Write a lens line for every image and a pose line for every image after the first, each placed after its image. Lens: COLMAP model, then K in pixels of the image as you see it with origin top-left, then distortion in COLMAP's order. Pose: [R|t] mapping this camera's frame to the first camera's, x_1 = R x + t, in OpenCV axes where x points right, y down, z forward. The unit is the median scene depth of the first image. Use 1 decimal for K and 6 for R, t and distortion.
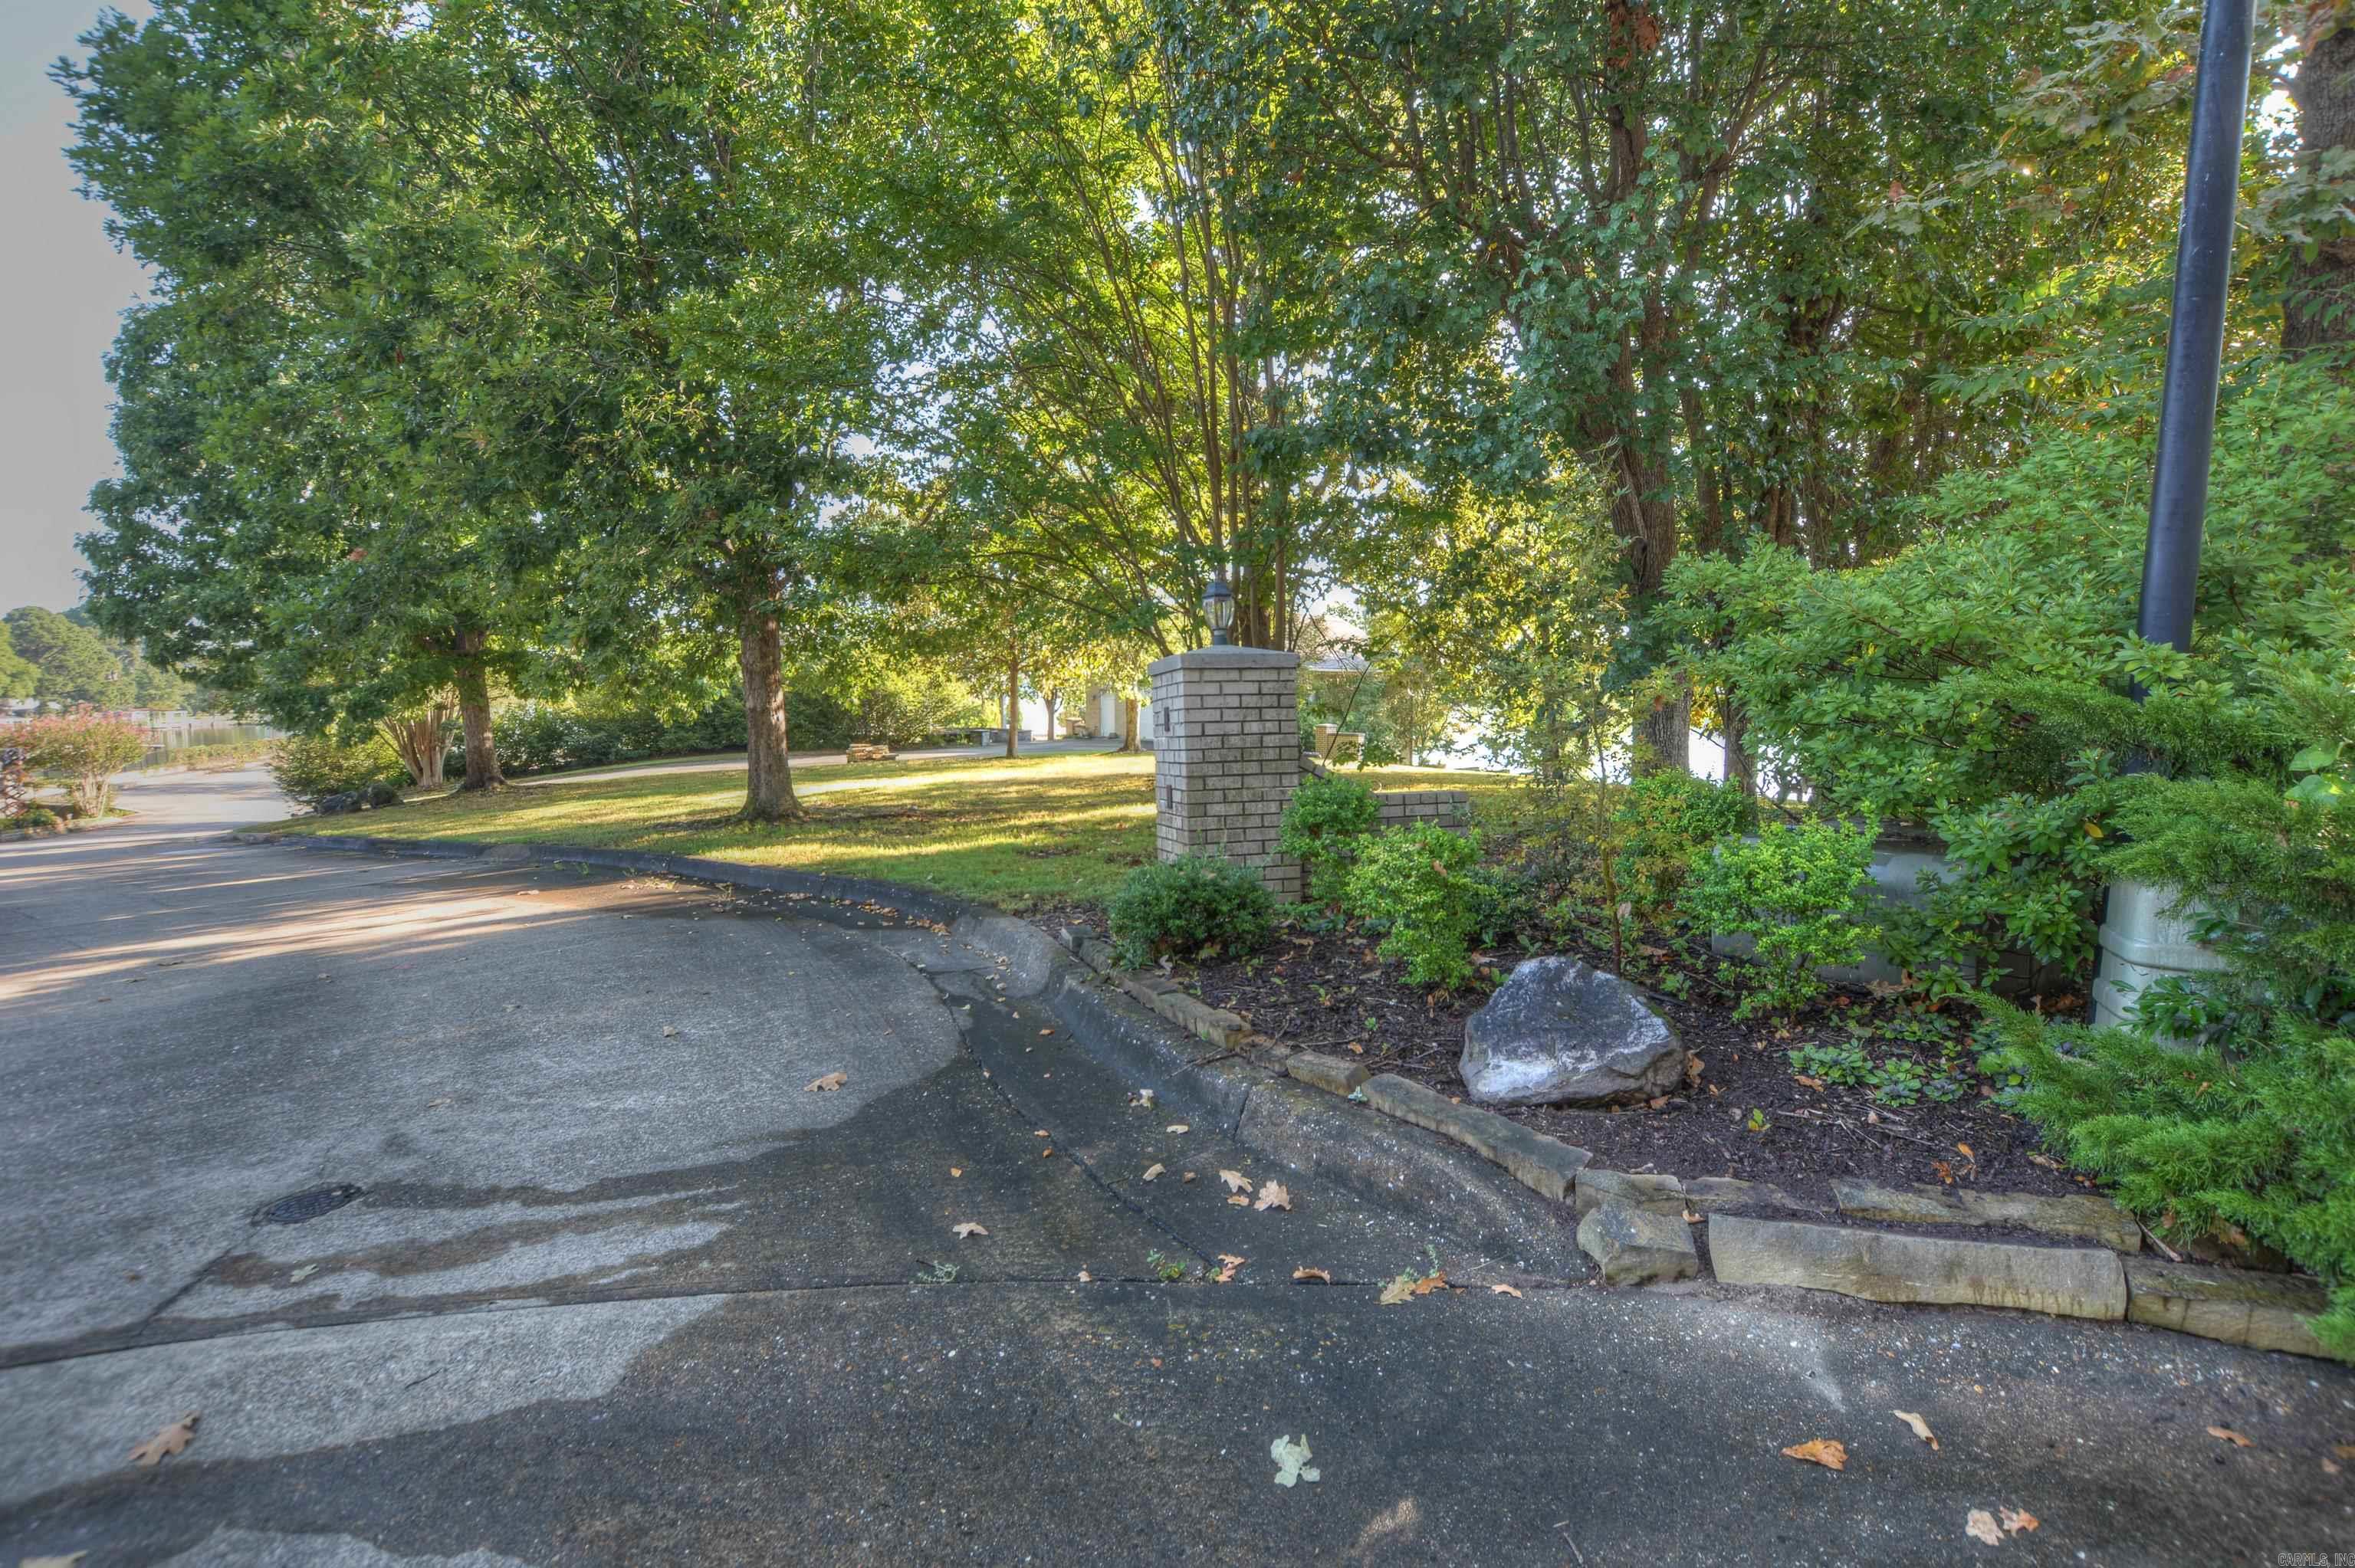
lens RADIAL K [[1044.7, 0, 1147.1], [0, 1044.7, 797.4], [0, 0, 1]] dist [-0.031091, 0.003692]
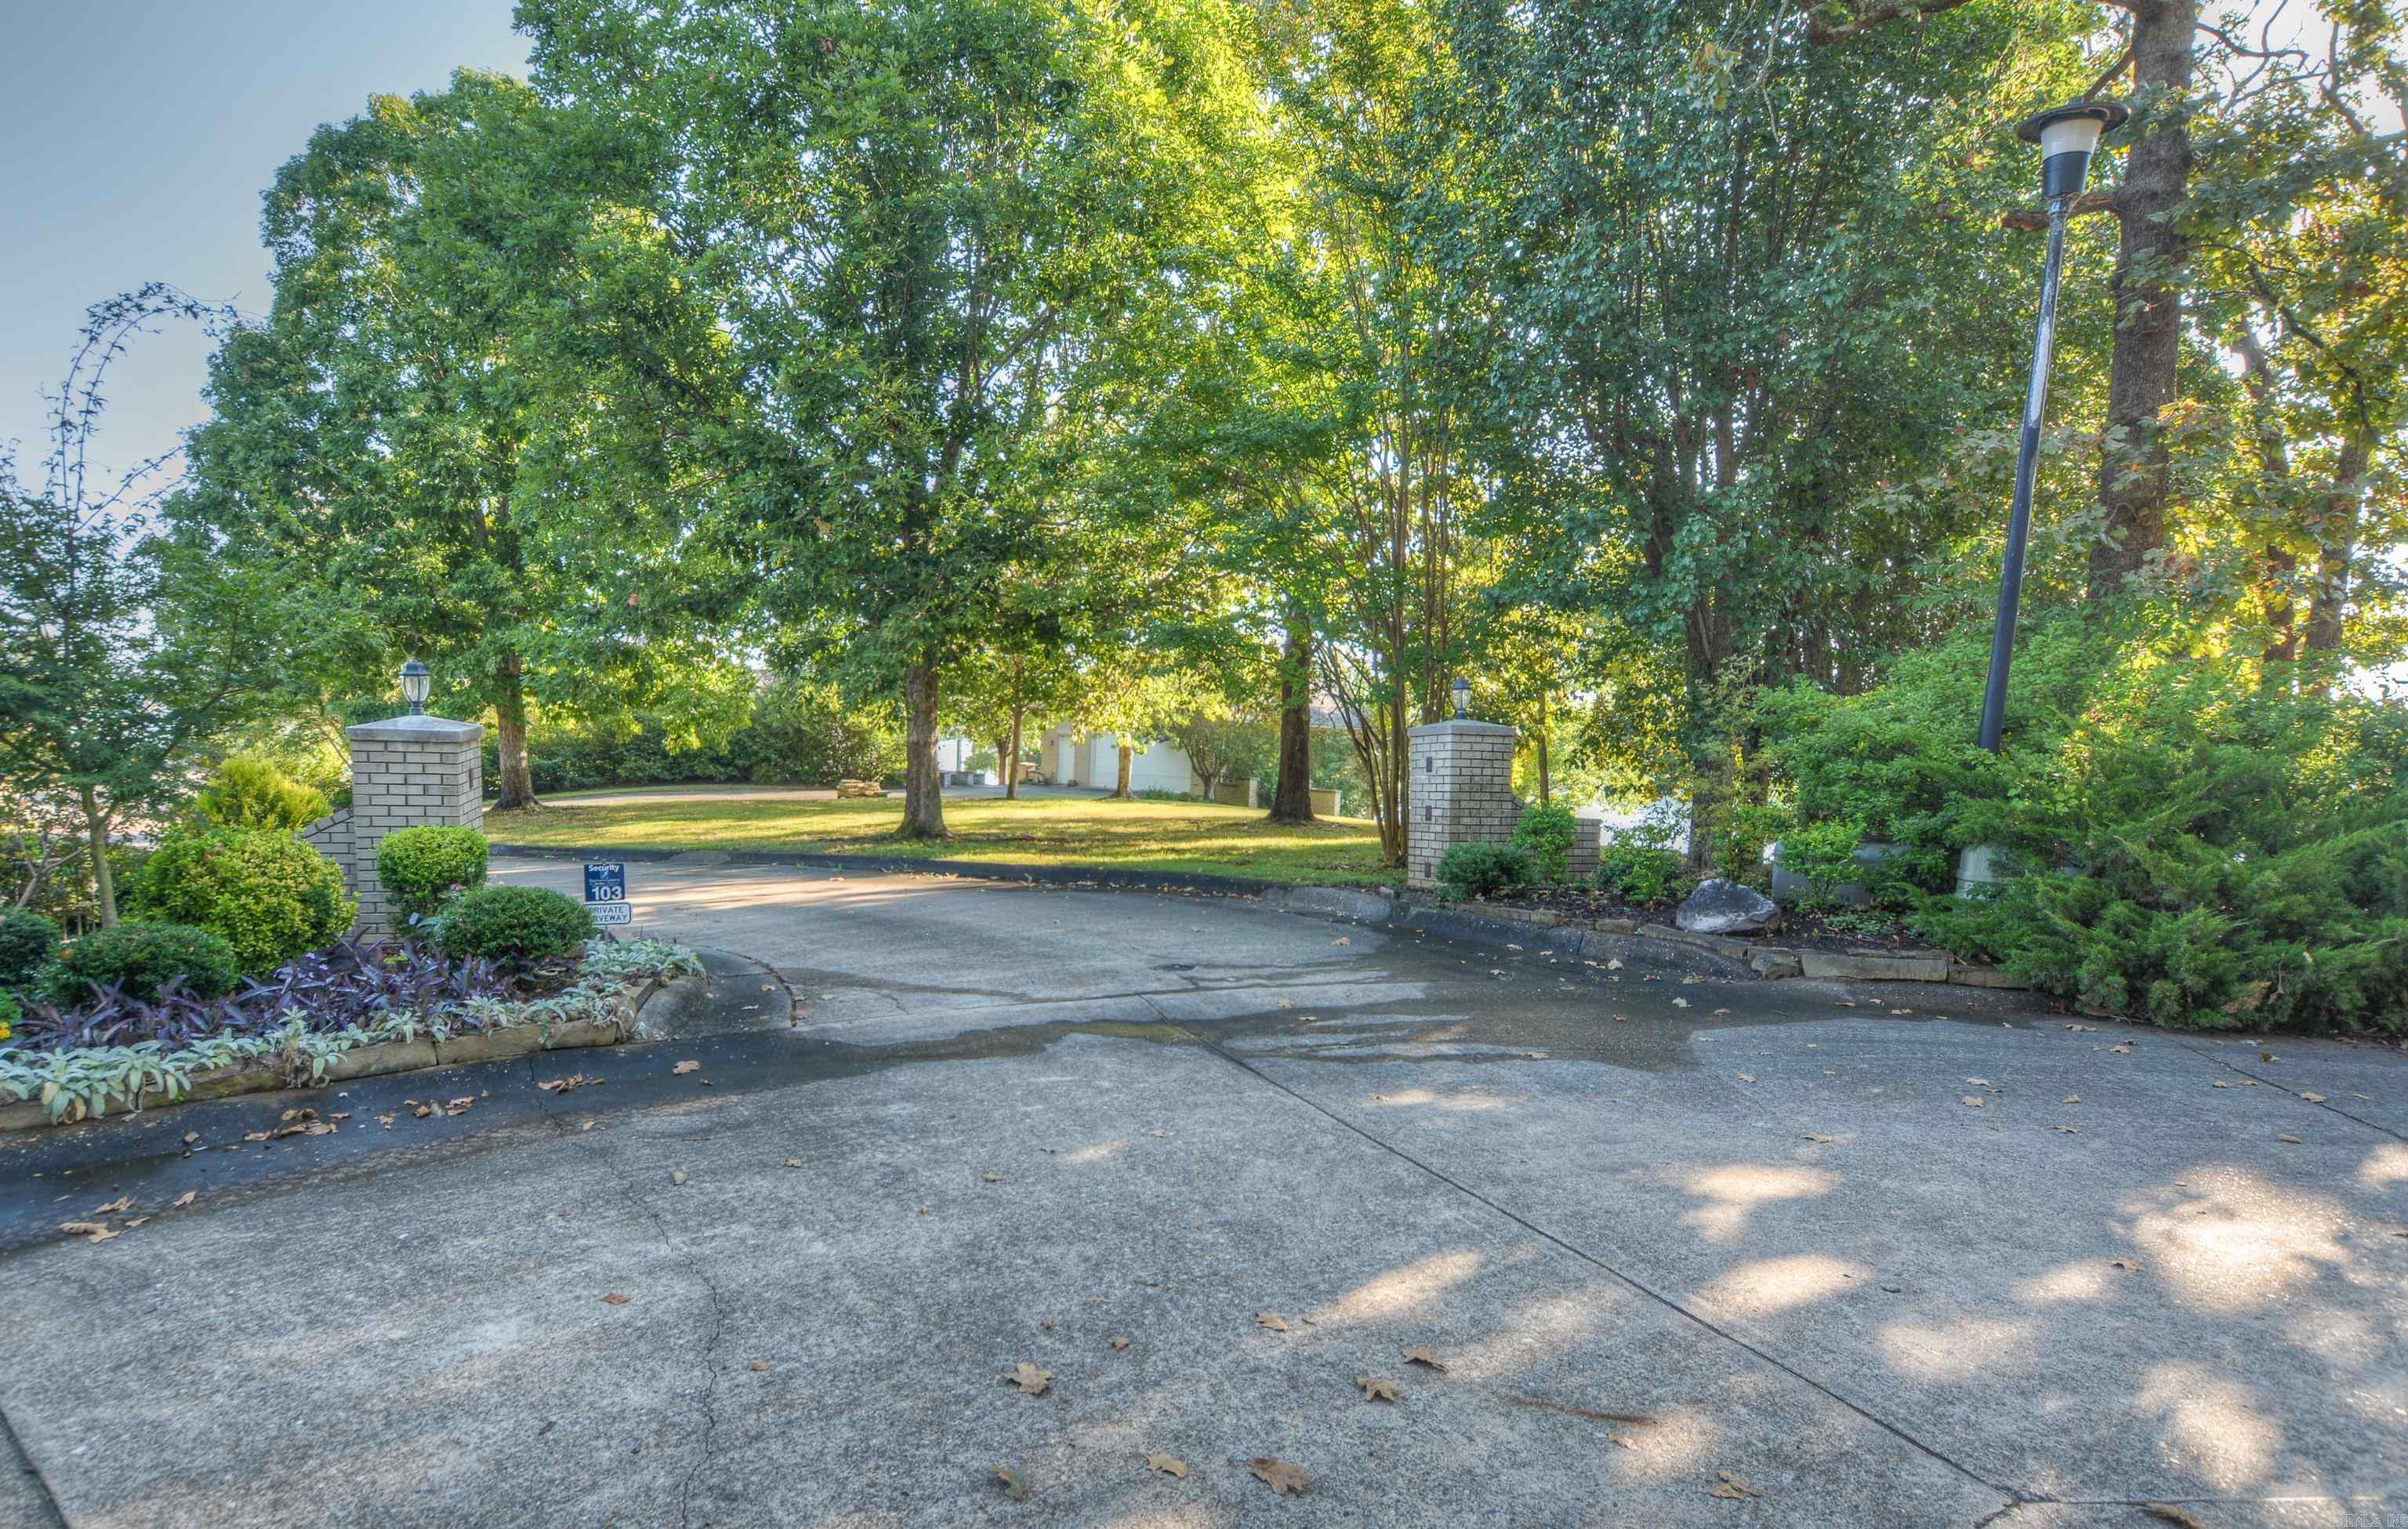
lens RADIAL K [[1146.0, 0, 1108.5], [0, 1146.0, 854.3], [0, 0, 1]] dist [-0.024907, -0.000436]
pose [[0.998189, 0.037778, 0.046819, -0.166467], [-0.037755, 0.999286, -0.001360, 0.025368], [-0.046837, -0.000410, 0.998902, -0.221043]]
